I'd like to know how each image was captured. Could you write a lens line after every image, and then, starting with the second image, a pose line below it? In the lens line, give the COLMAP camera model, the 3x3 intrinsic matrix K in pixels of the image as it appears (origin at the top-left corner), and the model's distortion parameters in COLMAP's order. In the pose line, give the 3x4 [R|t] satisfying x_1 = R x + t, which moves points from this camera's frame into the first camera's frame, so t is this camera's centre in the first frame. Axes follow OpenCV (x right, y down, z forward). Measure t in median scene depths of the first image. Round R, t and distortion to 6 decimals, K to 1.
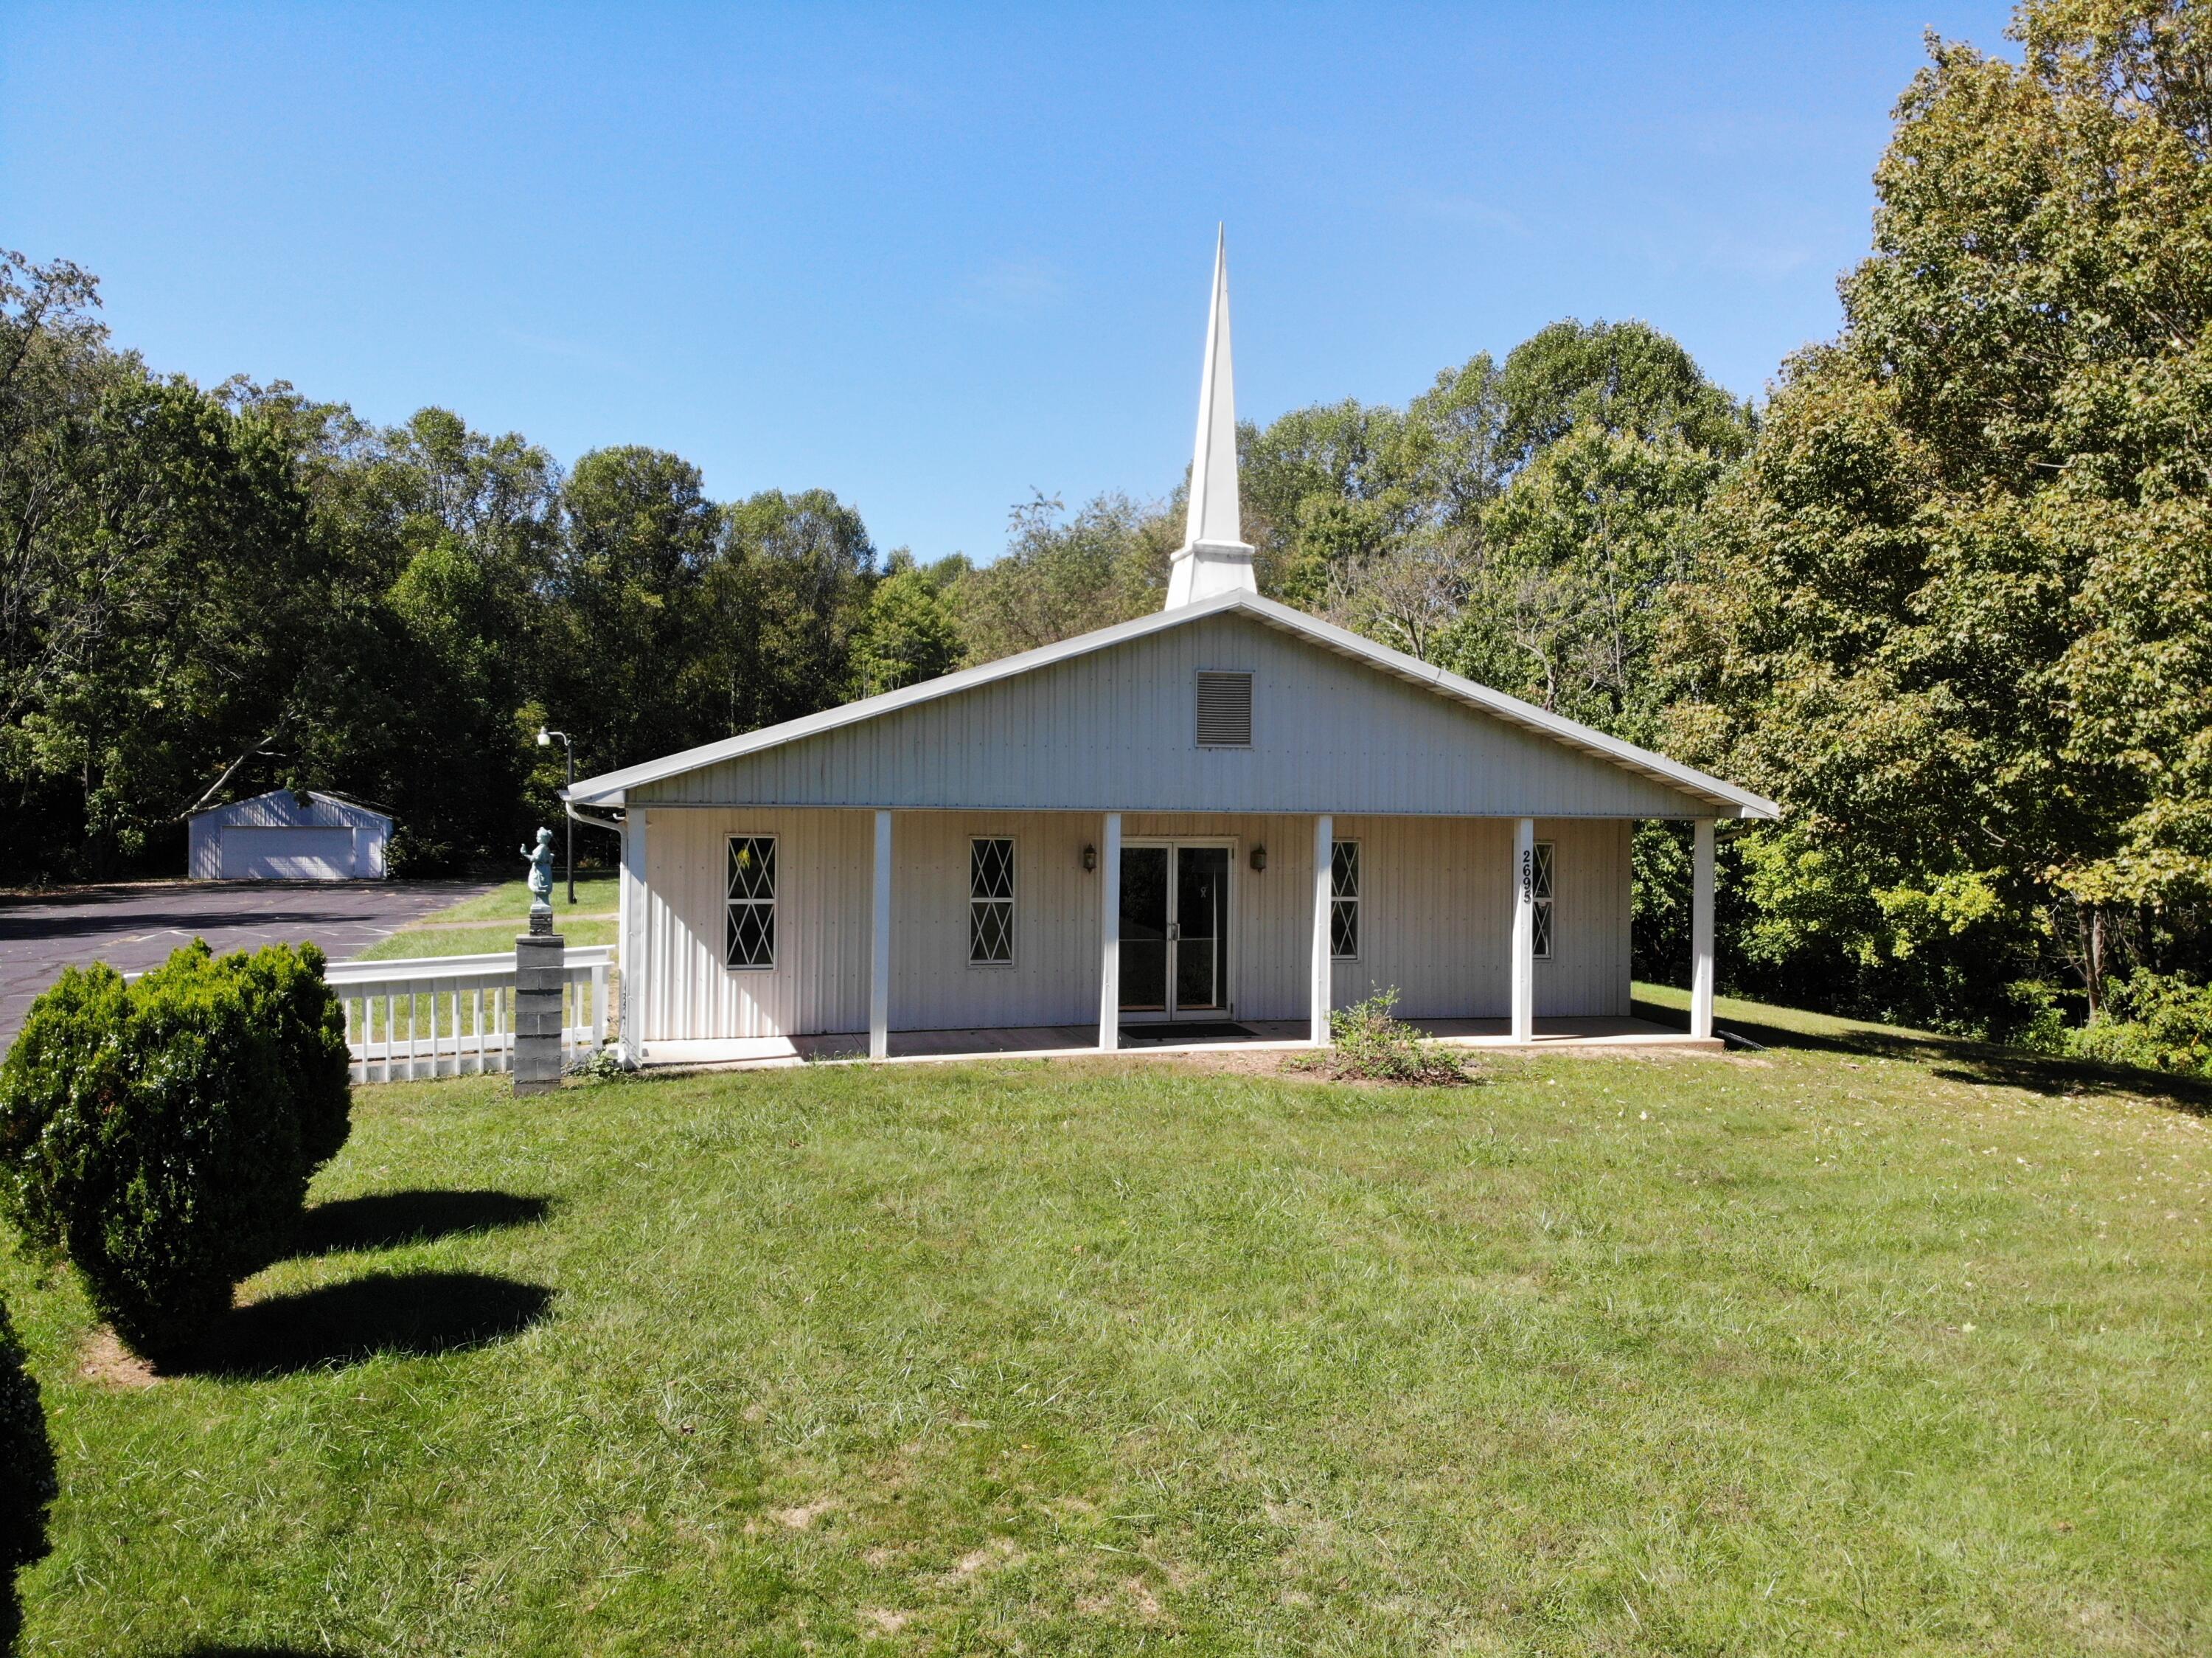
lens RADIAL K [[1588.5, 0, 1116.9], [0, 1588.5, 825.9], [0, 0, 1]] dist [0.119455, -0.242302]
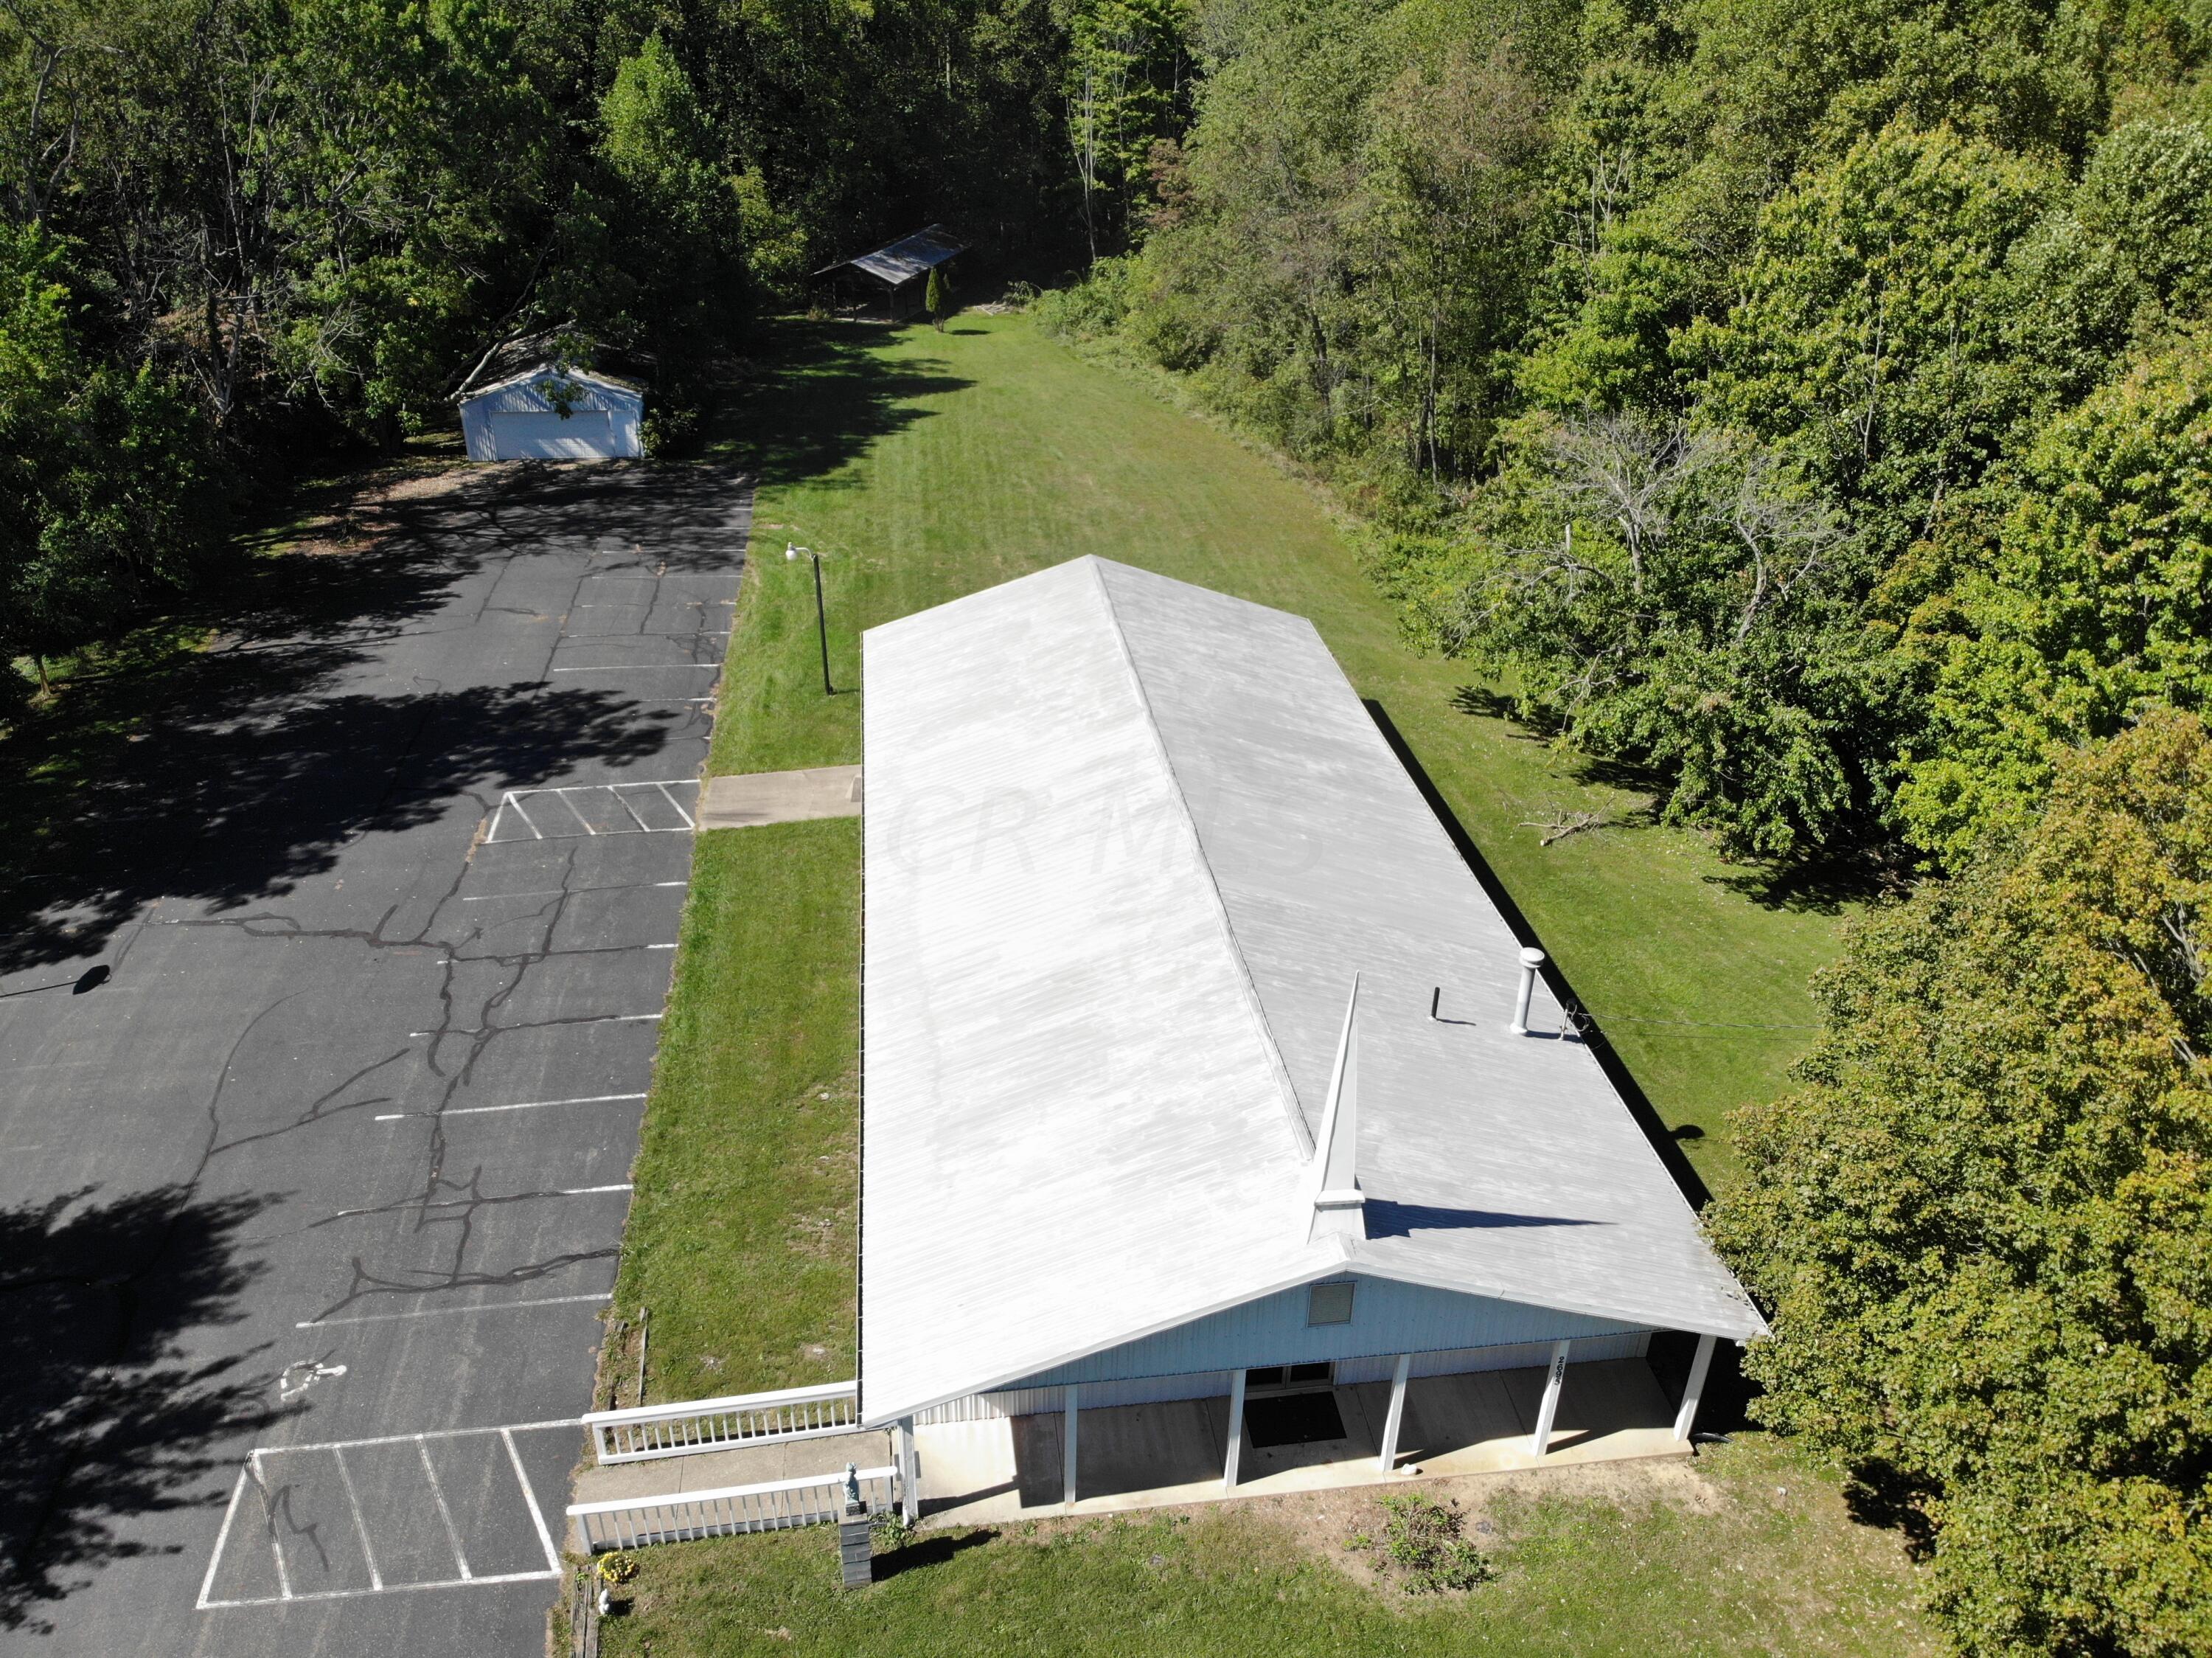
lens RADIAL K [[1588.5, 0, 1116.9], [0, 1588.5, 825.9], [0, 0, 1]] dist [0.119455, -0.242302]
pose [[0.989461, 0.082239, -0.119178, 0.004915], [-0.014375, 0.874783, 0.484302, -0.286062], [0.144083, -0.477484, 0.866746, 0.003307]]
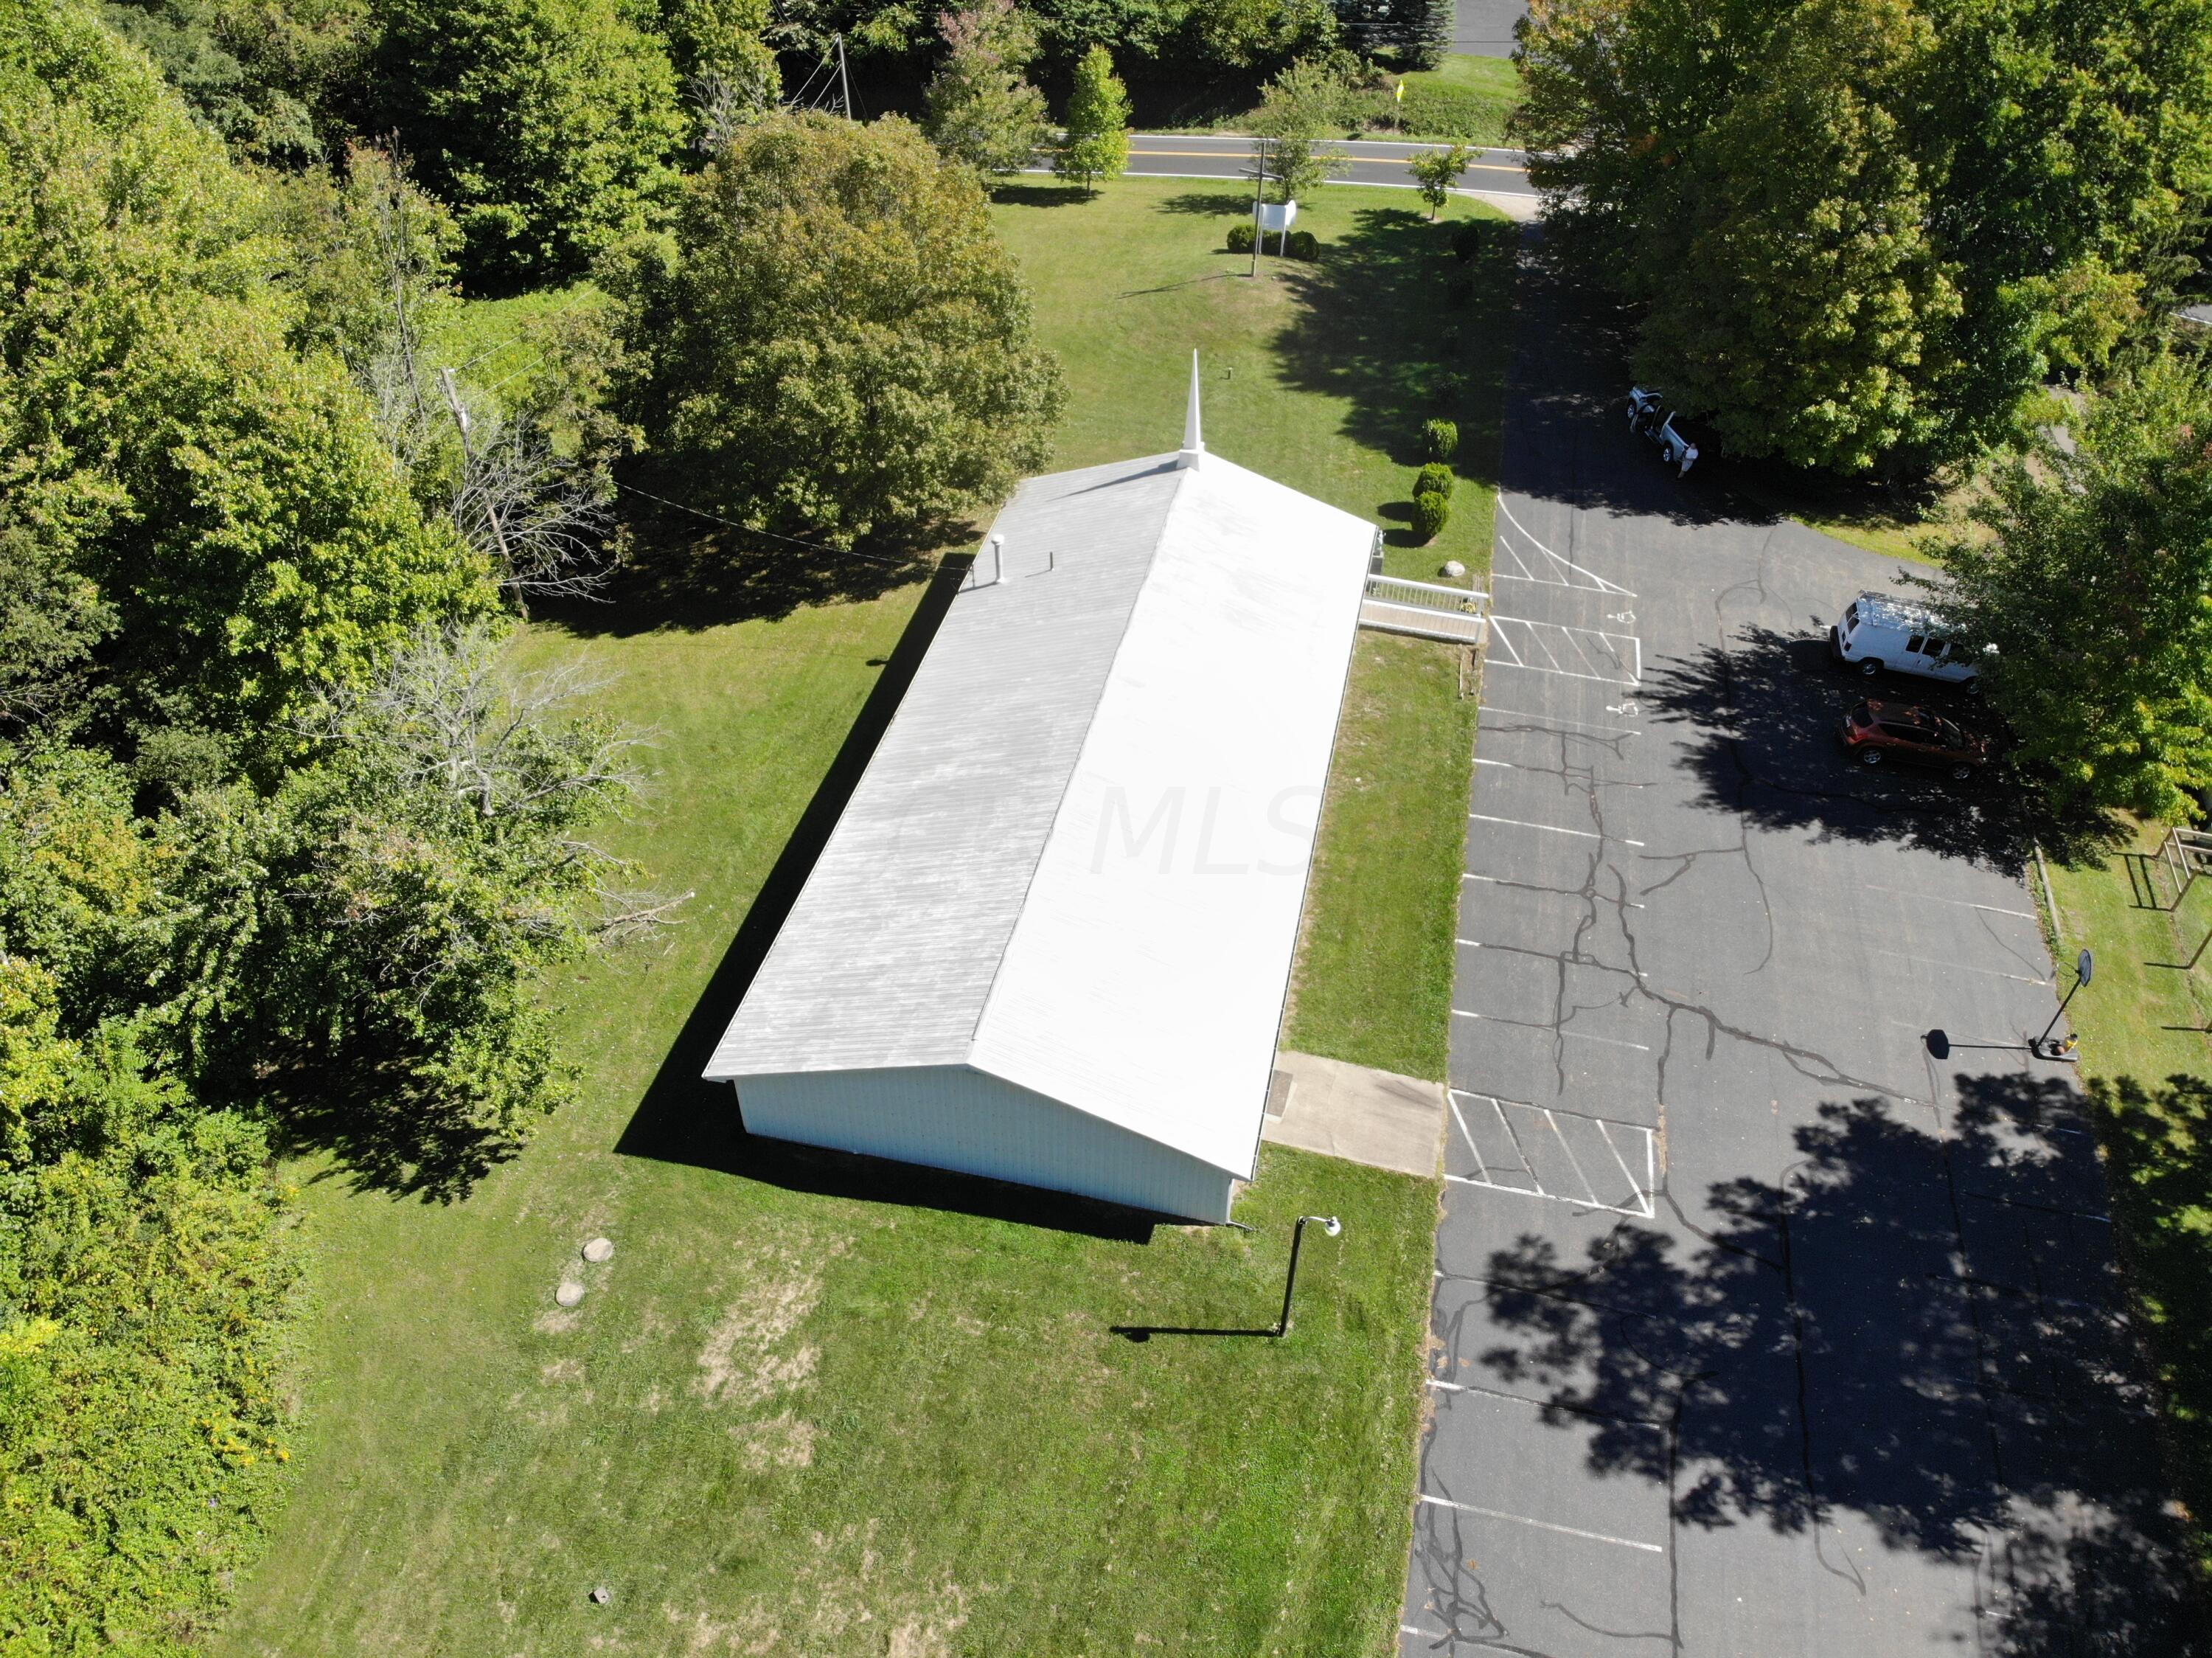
lens RADIAL K [[1562.9, 0, 1104.9], [0, 1562.9, 854.4], [0, 0, 1]] dist [0.126144, -0.263555]
pose [[-0.872328, -0.348207, 0.343213, -0.312022], [-0.010365, 0.714994, 0.699054, -0.484002], [-0.488811, 0.606247, -0.627318, 0.965318]]
